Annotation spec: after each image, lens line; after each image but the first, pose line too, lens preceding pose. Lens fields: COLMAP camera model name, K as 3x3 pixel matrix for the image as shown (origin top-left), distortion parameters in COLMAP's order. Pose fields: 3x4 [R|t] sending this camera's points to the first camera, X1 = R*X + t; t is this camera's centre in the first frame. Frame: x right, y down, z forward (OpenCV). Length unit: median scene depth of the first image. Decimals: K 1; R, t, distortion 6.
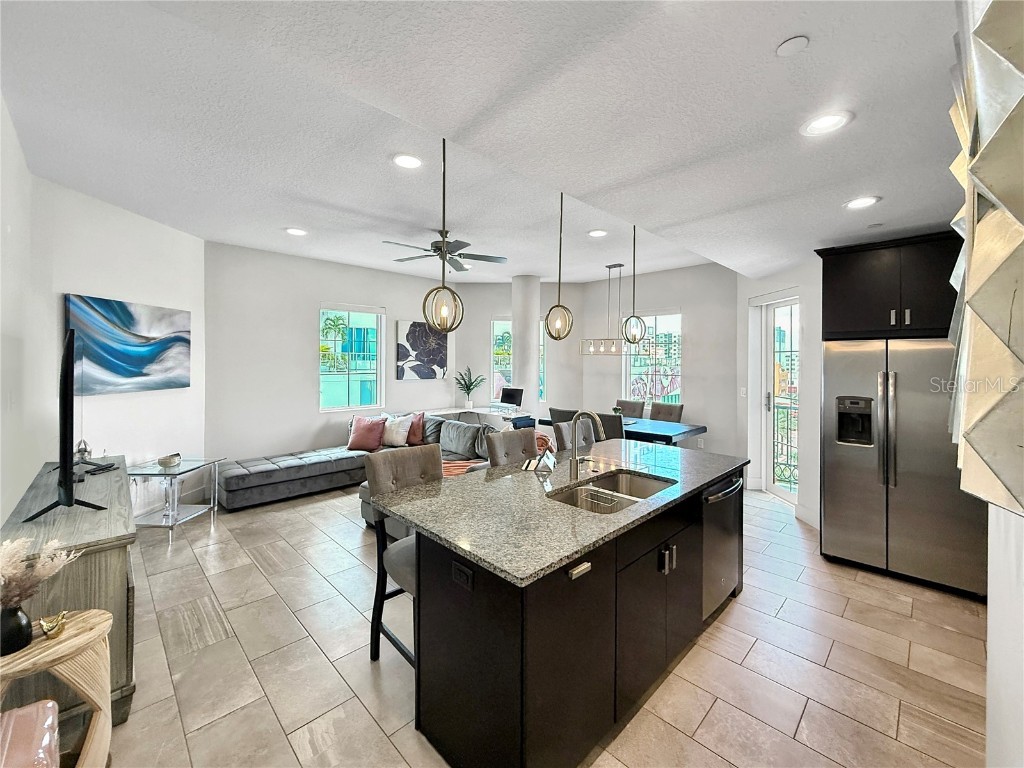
lens RADIAL K [[419.0, 0, 518.0], [0, 419.0, 361.9], [0, 0, 1]] dist [-0.000695, 0.000027]
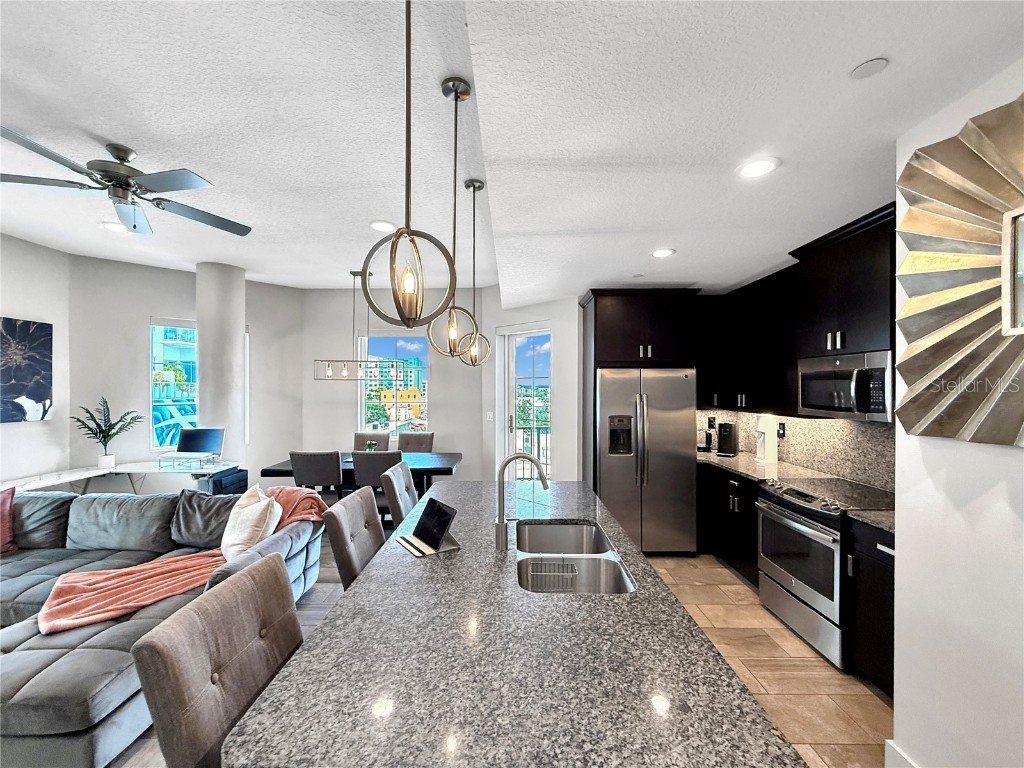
lens RADIAL K [[419.7, 0, 508.5], [0, 419.7, 389.7], [0, 0, 1]] dist [-0.001395, 0.000139]
pose [[0.715145, -0.009093, 0.698917, -0.165580], [0.007024, 0.999958, 0.005822, 0.000071], [-0.698940, 0.000745, 0.715179, 0.219857]]
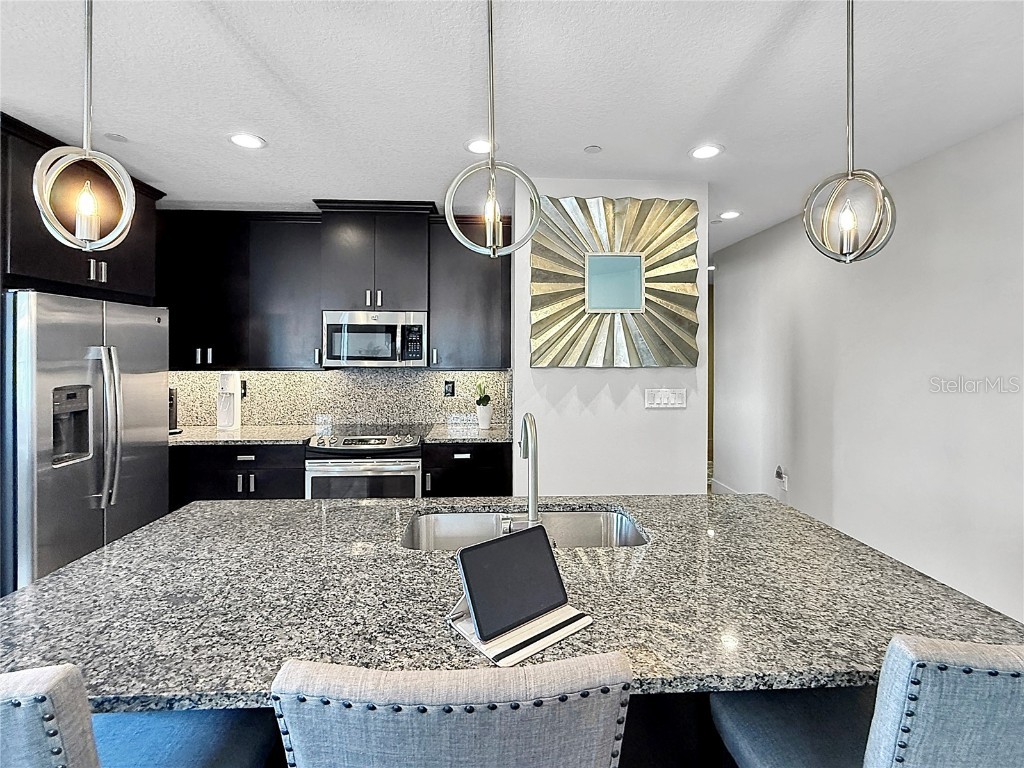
lens RADIAL K [[471.5, 0, 513.3], [0, 471.5, 349.0], [0, 0, 1]] dist [-0.000590, -0.000714]
pose [[-0.740511, -0.001020, 0.672043, -0.100002], [-0.003224, 0.999993, -0.002034, 0.016426], [-0.672036, -0.003673, -0.740509, 0.655701]]
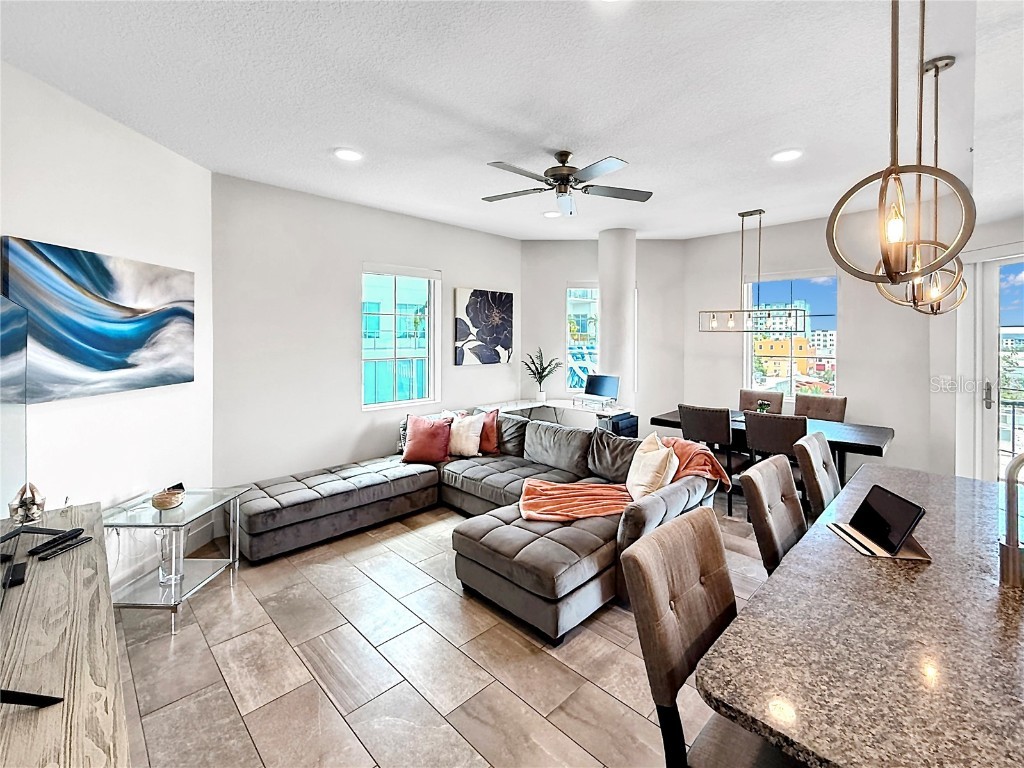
lens RADIAL K [[450.7, 0, 521.1], [0, 450.7, 338.1], [0, 0, 1]] dist [-0.000104, -0.000089]
pose [[0.999987, -0.005024, 0.000089, -0.204979], [0.005024, 0.999987, -0.001207, -0.006746], [-0.000083, 0.001208, 0.999999, 0.216150]]
